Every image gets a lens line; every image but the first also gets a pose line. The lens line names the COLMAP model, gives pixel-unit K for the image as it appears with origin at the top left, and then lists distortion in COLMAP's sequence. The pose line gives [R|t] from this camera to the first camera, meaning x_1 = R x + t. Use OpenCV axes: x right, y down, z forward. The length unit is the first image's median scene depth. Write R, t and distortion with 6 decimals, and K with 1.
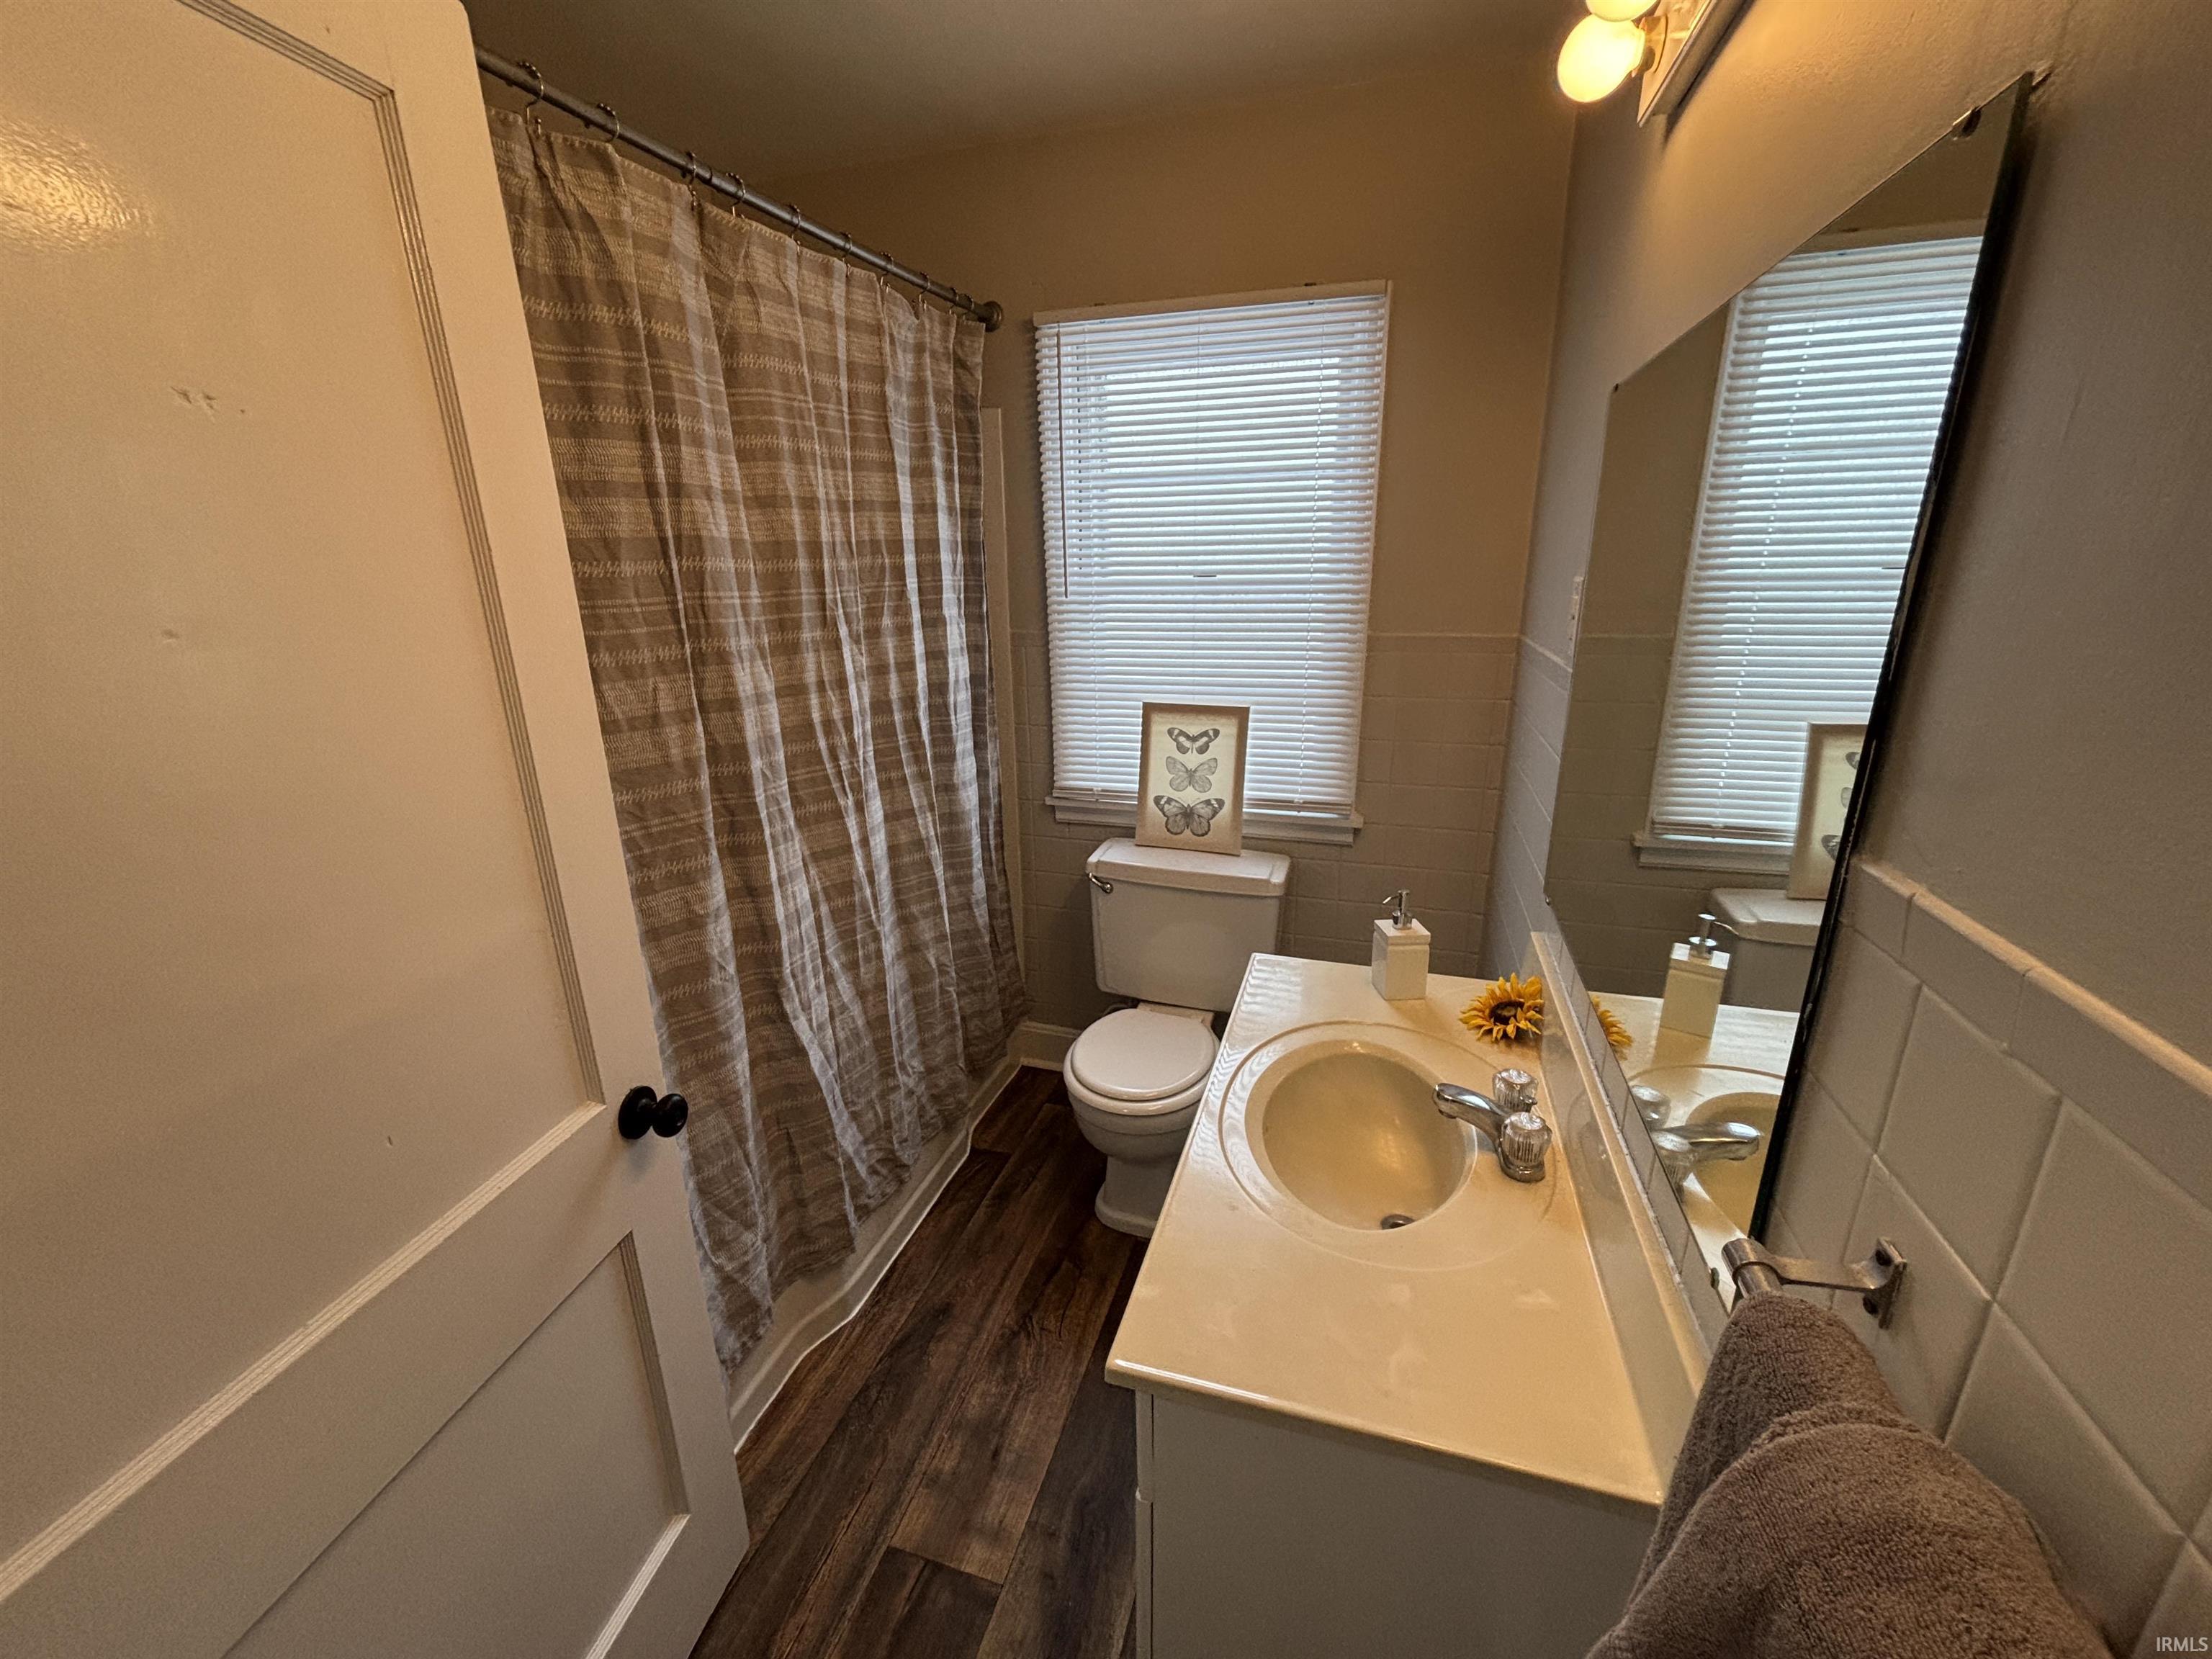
lens RADIAL K [[880.6, 0, 1106.0], [0, 880.6, 829.5], [0, 0, 1]] dist [0.001058, -0.000073]
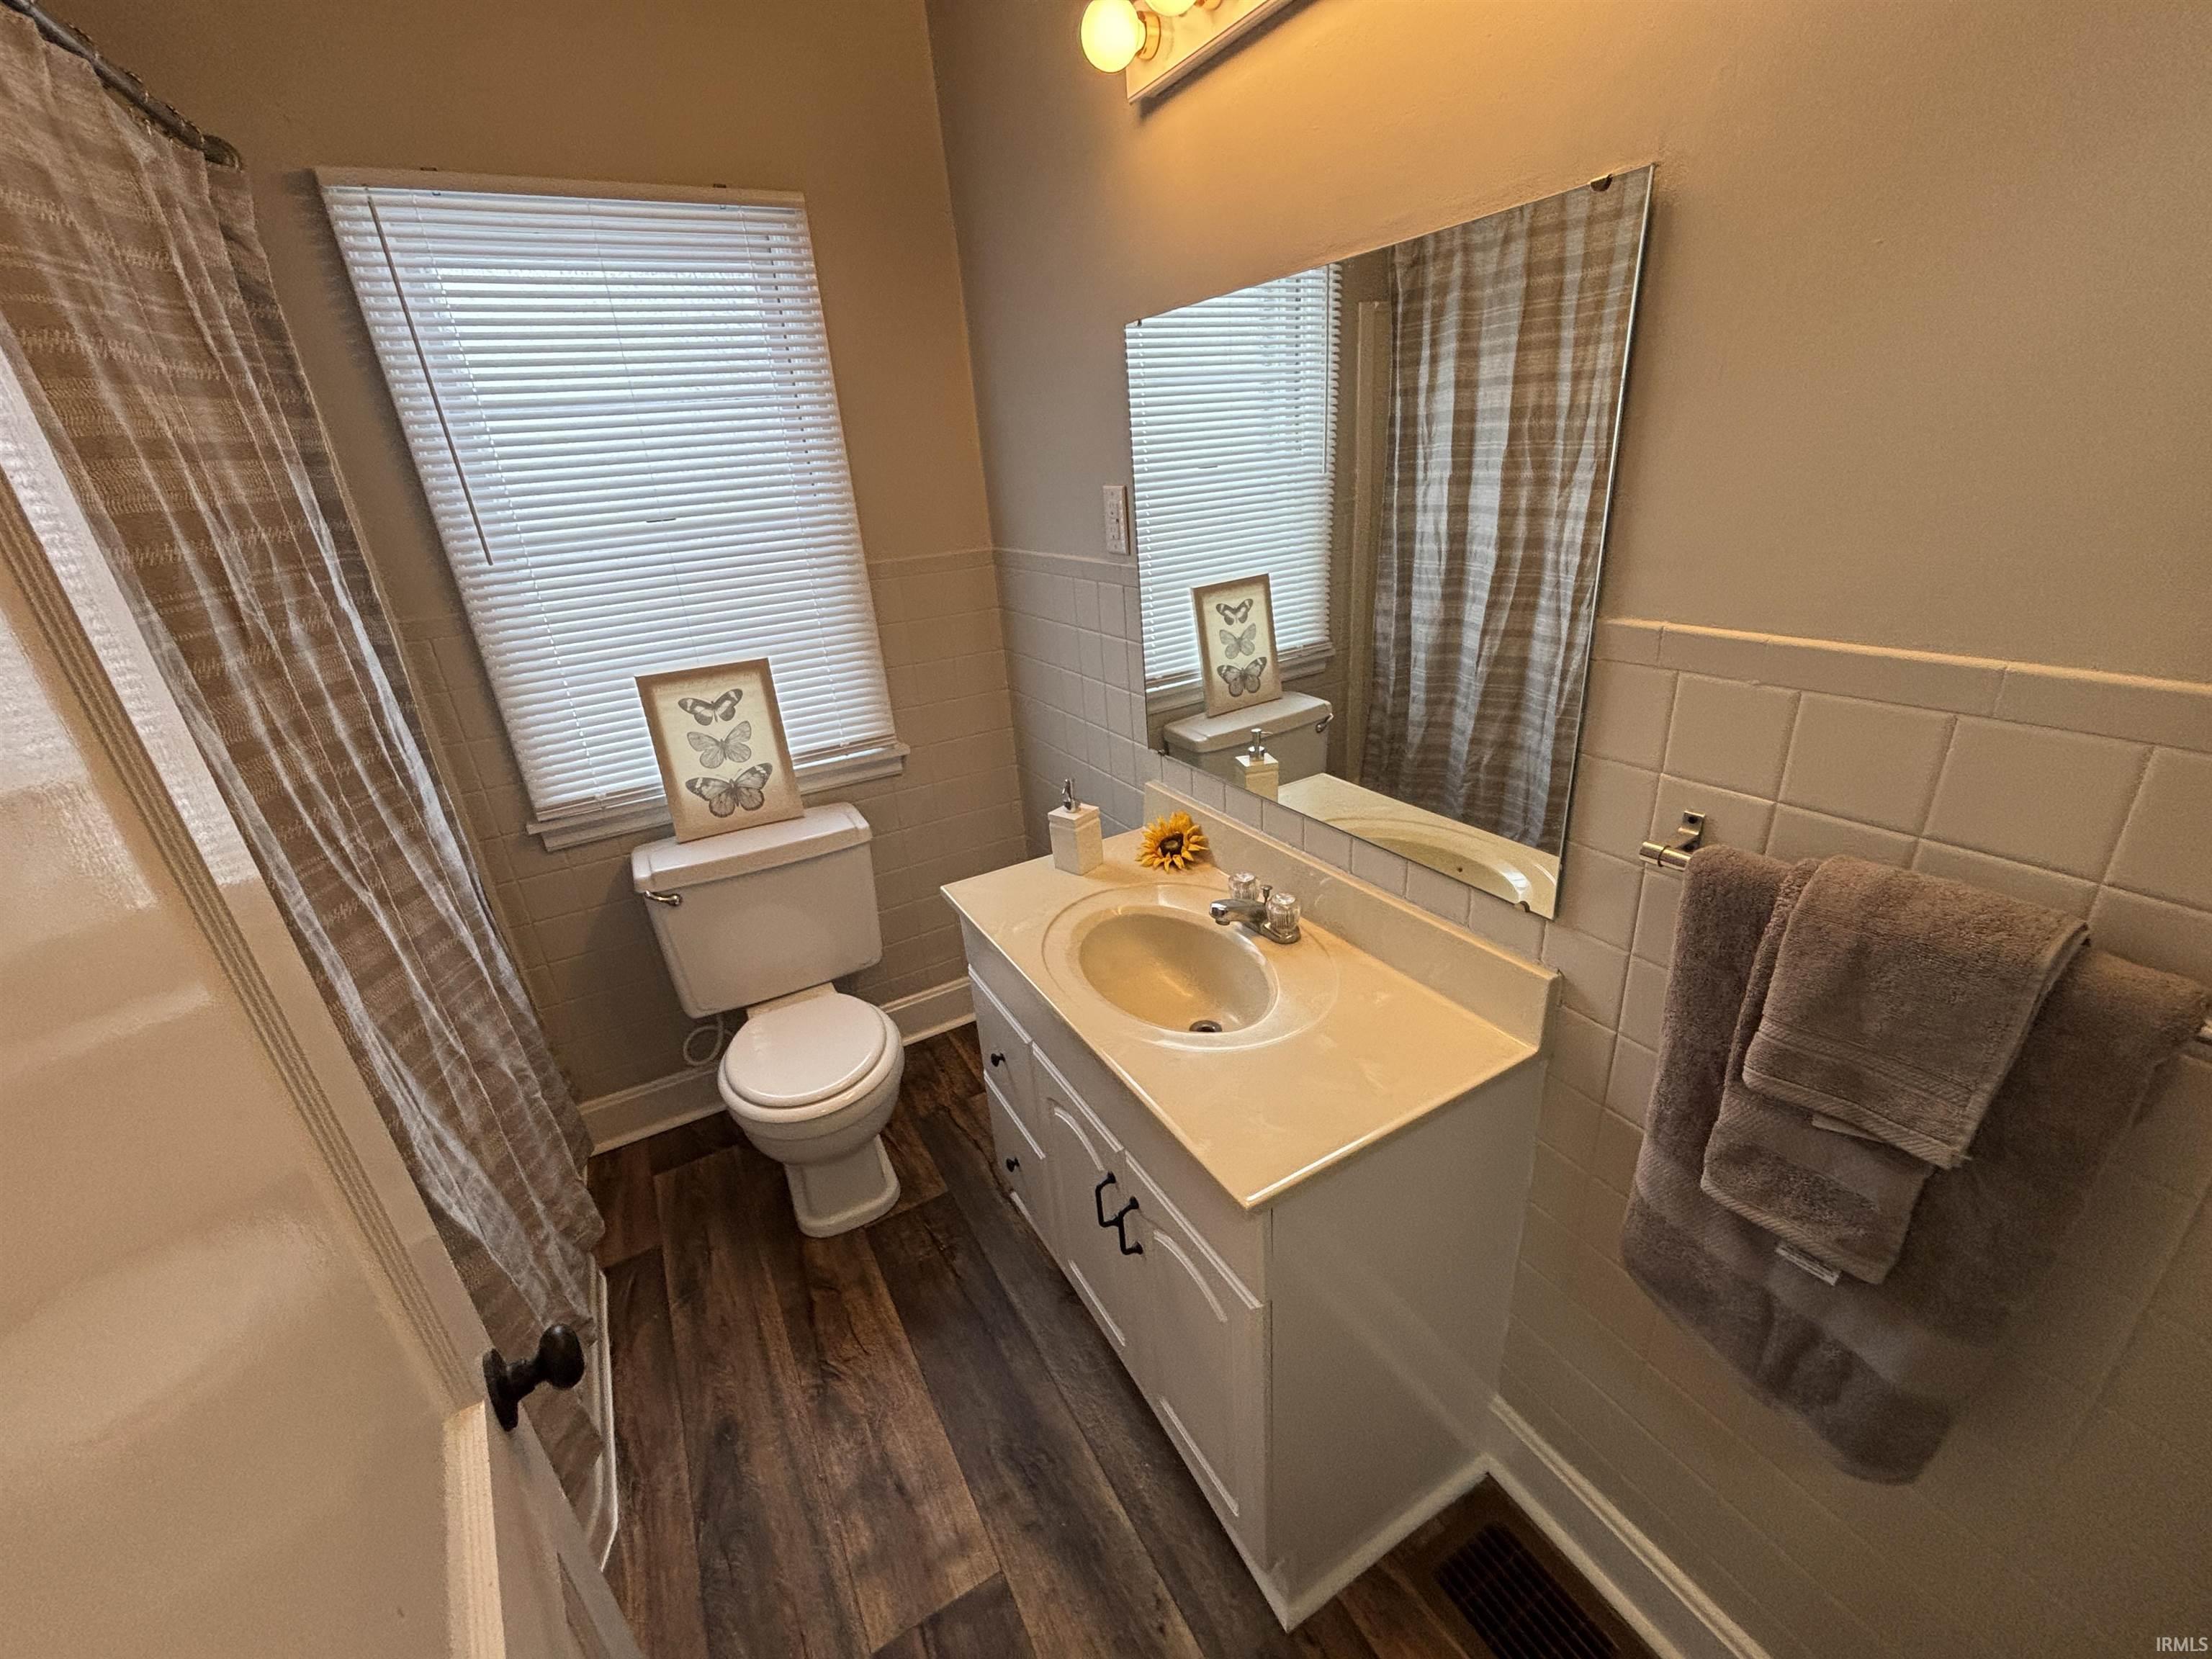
lens RADIAL K [[901.9, 0, 1110.0], [0, 901.9, 819.6], [0, 0, 1]] dist [-0.009144, -0.000427]
pose [[0.682589, -0.306176, 0.663572, -0.265352], [0.271200, 0.949293, 0.159037, -0.031368], [-0.678618, 0.071404, 0.731012, 0.084136]]
